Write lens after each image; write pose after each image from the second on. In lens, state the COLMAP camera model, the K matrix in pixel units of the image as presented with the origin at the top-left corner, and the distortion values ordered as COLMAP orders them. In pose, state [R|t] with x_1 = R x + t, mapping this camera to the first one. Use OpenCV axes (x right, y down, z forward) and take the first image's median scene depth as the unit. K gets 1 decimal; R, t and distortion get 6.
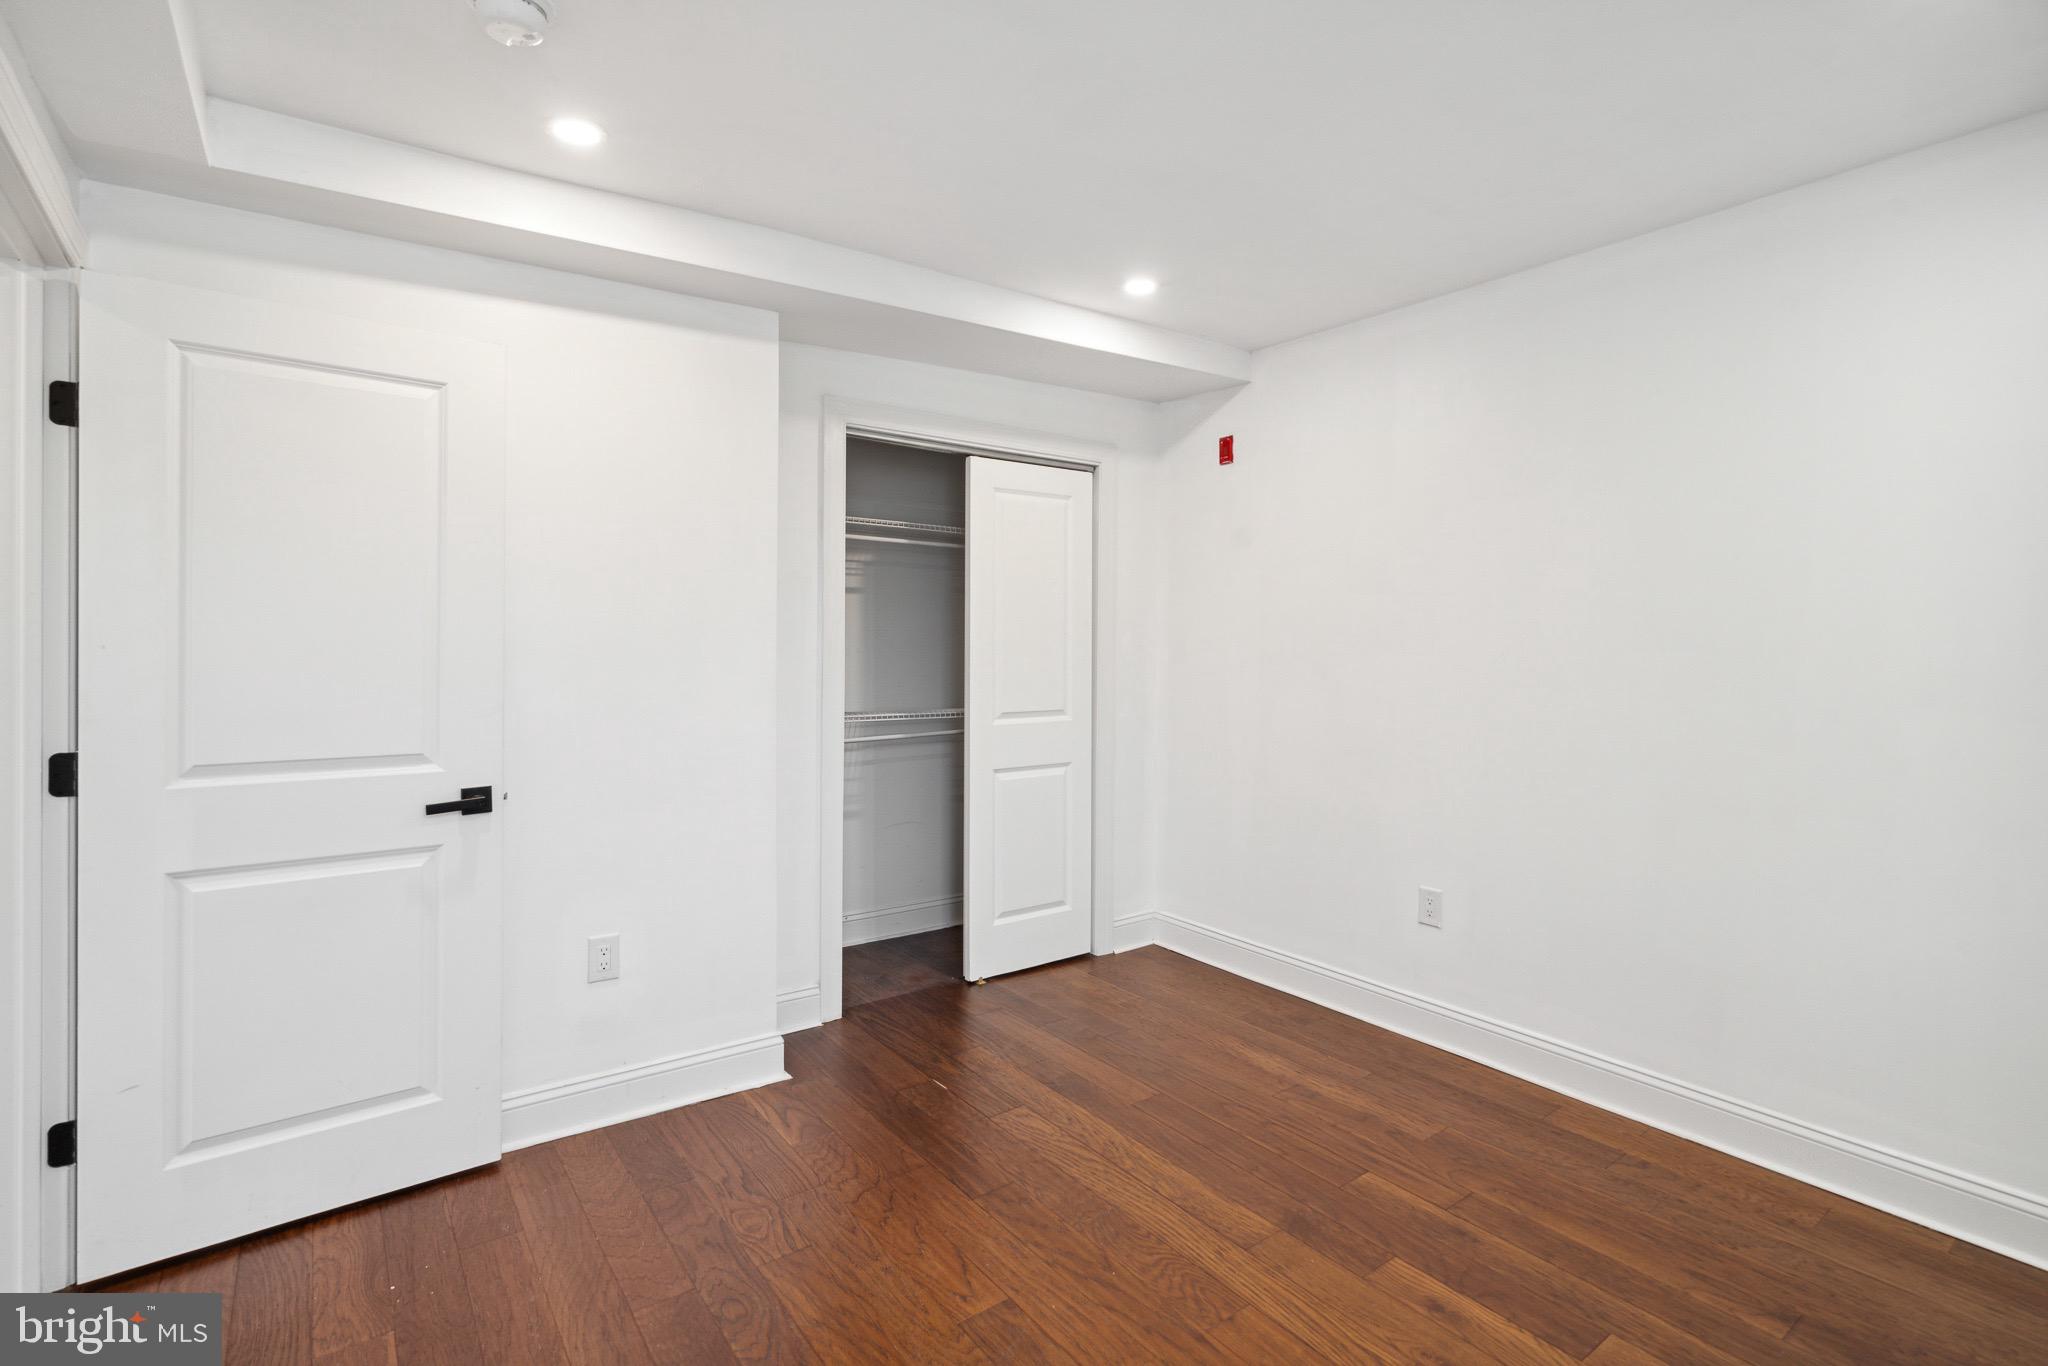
lens RADIAL K [[952.9, 0, 1013.3], [0, 952.9, 654.1], [0, 0, 1]] dist [-0.002678, 0.000262]
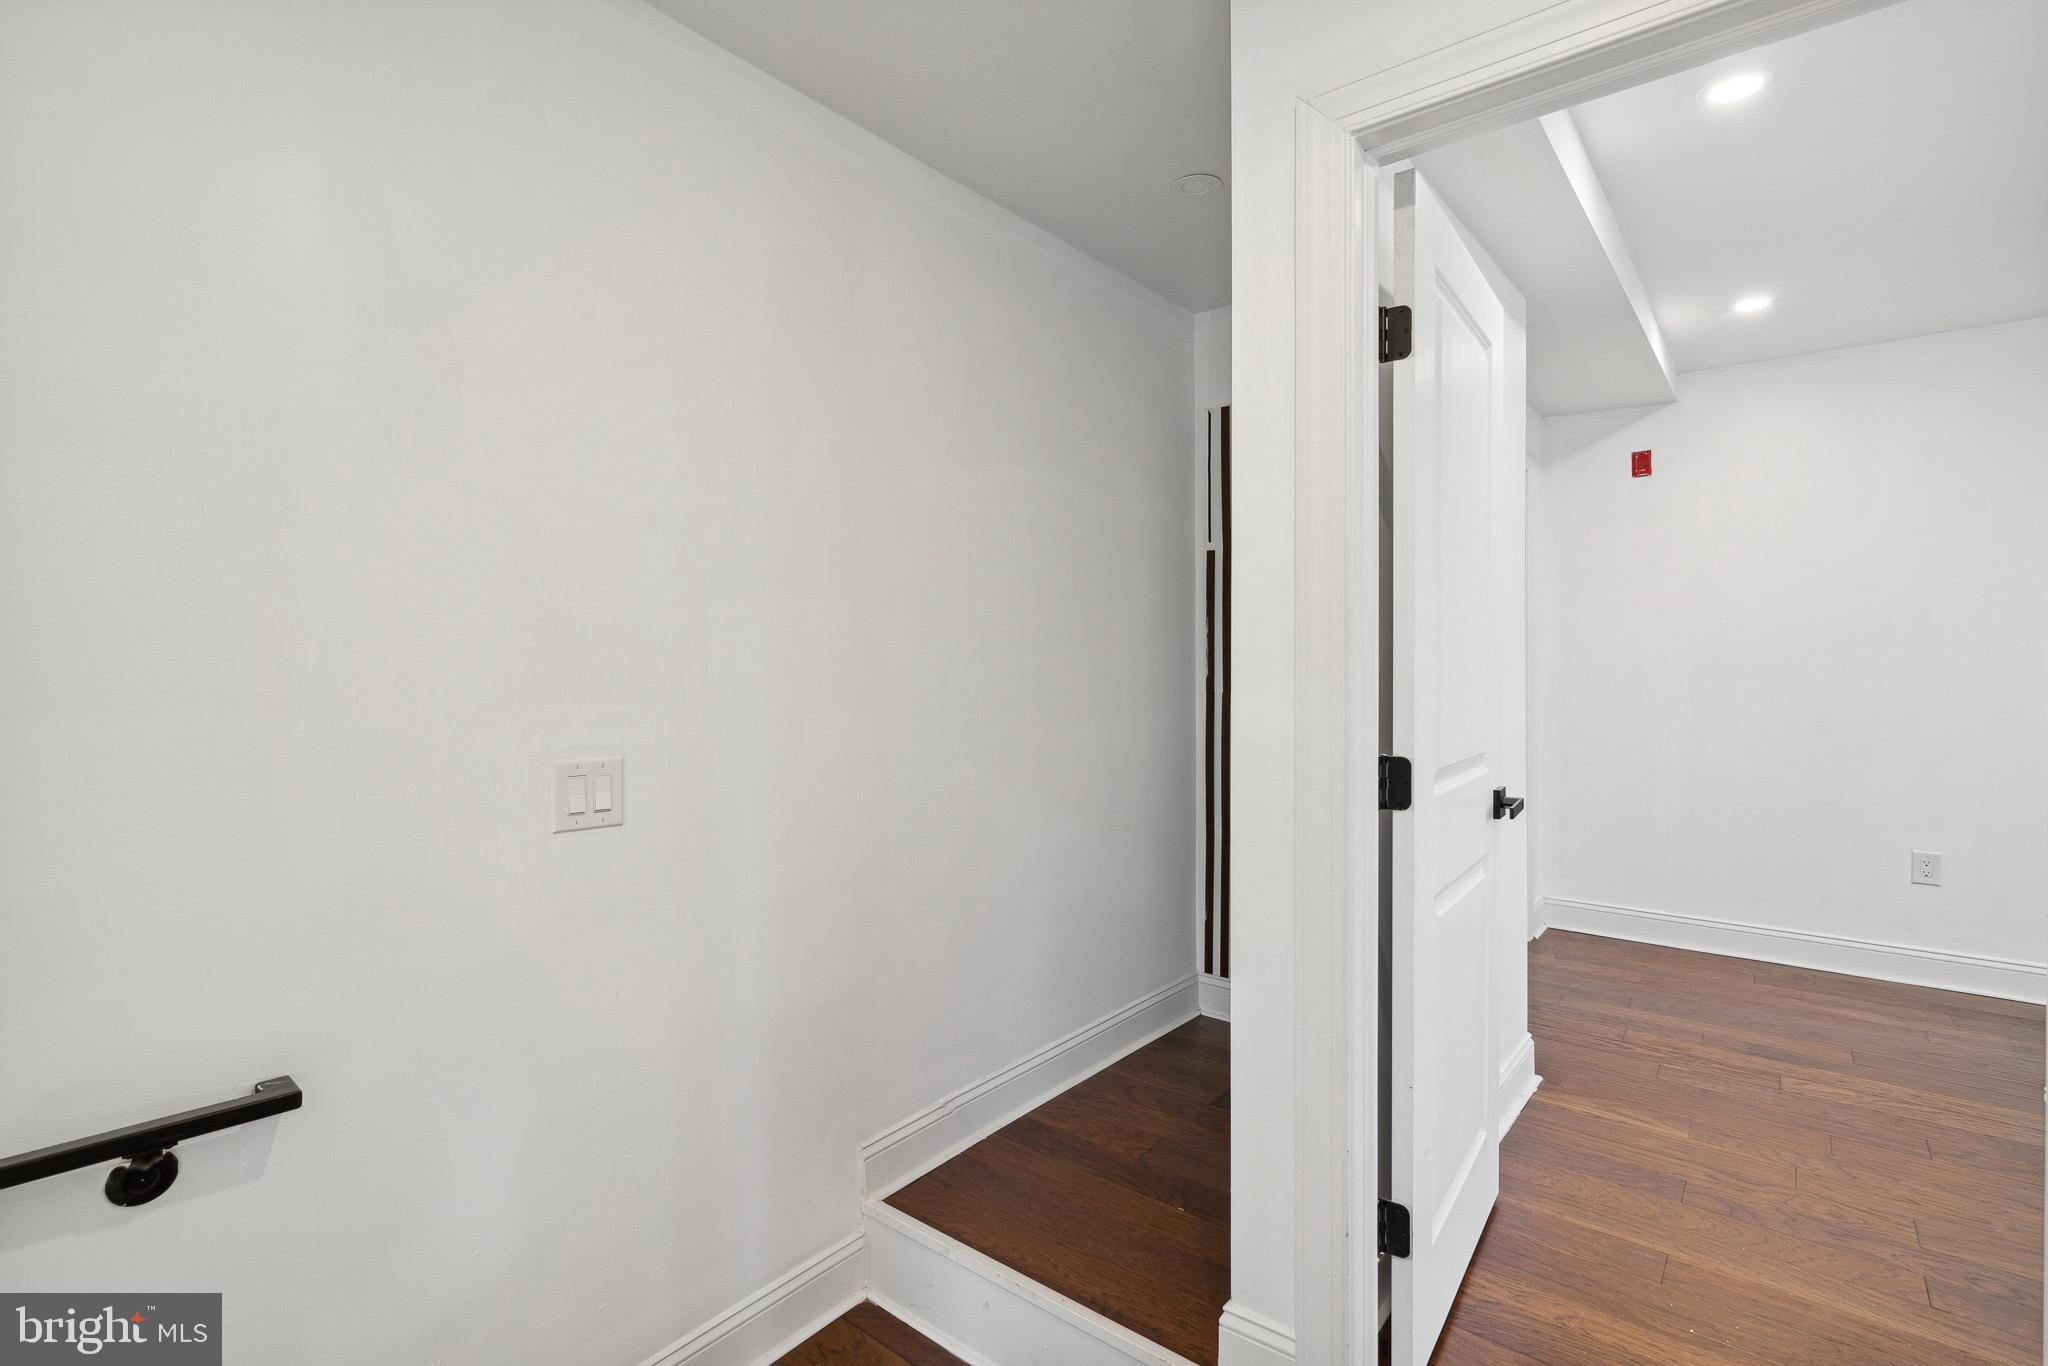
lens RADIAL K [[935.1, 0, 1013.3], [0, 935.1, 689.6], [0, 0, 1]] dist [-0.002789, 0.000691]
pose [[0.968656, -0.013159, 0.248056, -1.024041], [0.010780, 0.999882, 0.010948, 0.030331], [-0.248171, -0.007930, 0.968684, 0.215234]]
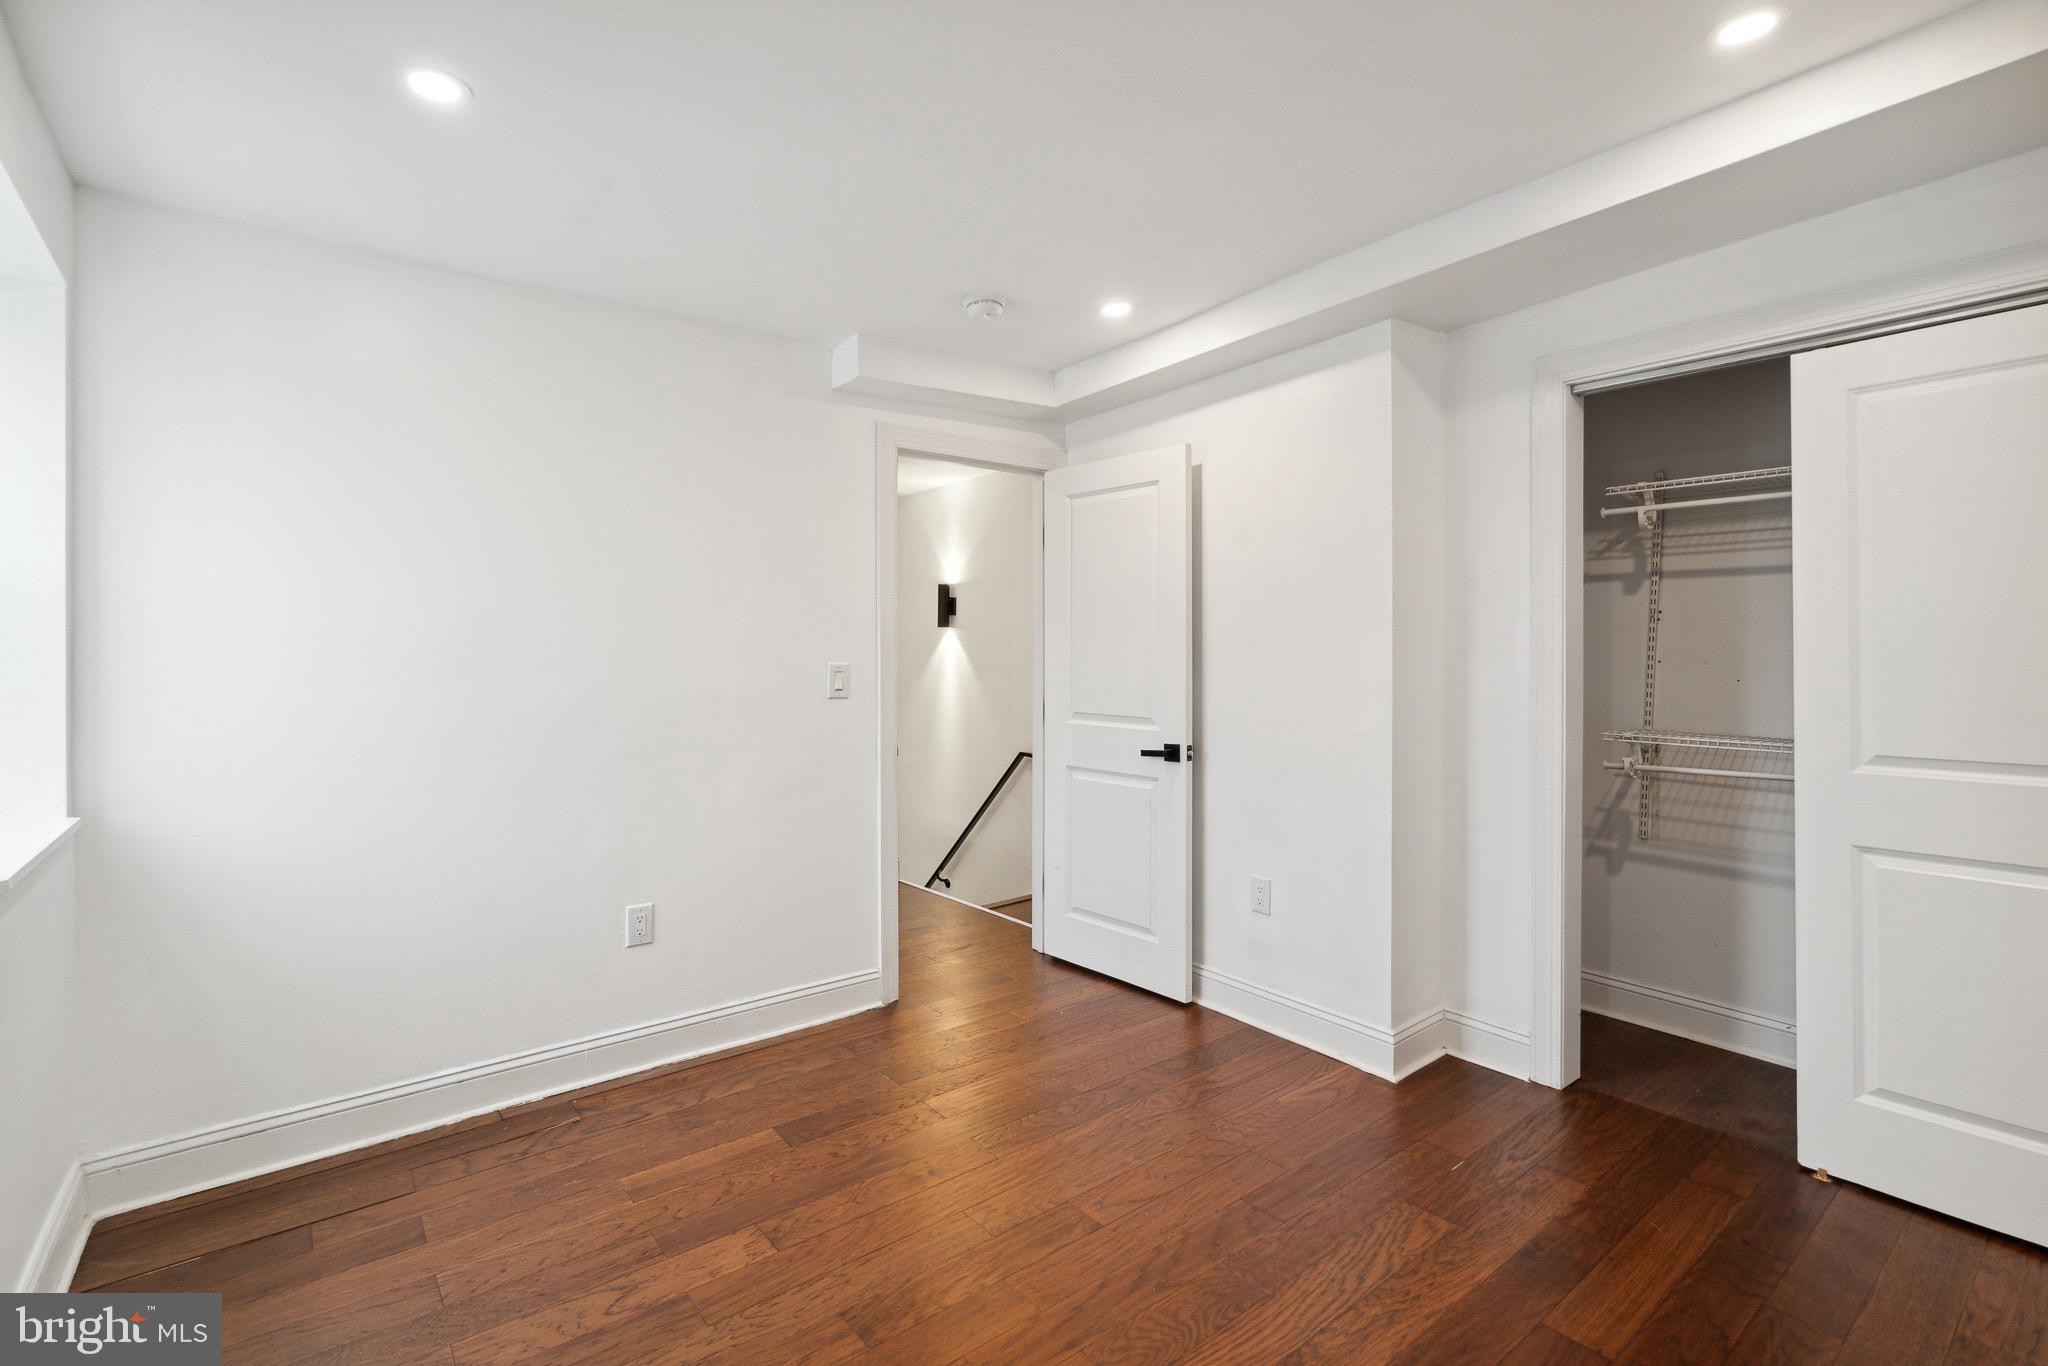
lens RADIAL K [[977.6, 0, 1018.5], [0, 977.6, 627.0], [0, 0, 1]] dist [0.021272, 0.000125]
pose [[0.035663, -0.016189, -0.999233, 0.815947], [0.005808, 0.999855, -0.015991, -0.017798], [0.999347, -0.005234, 0.035752, 0.590481]]
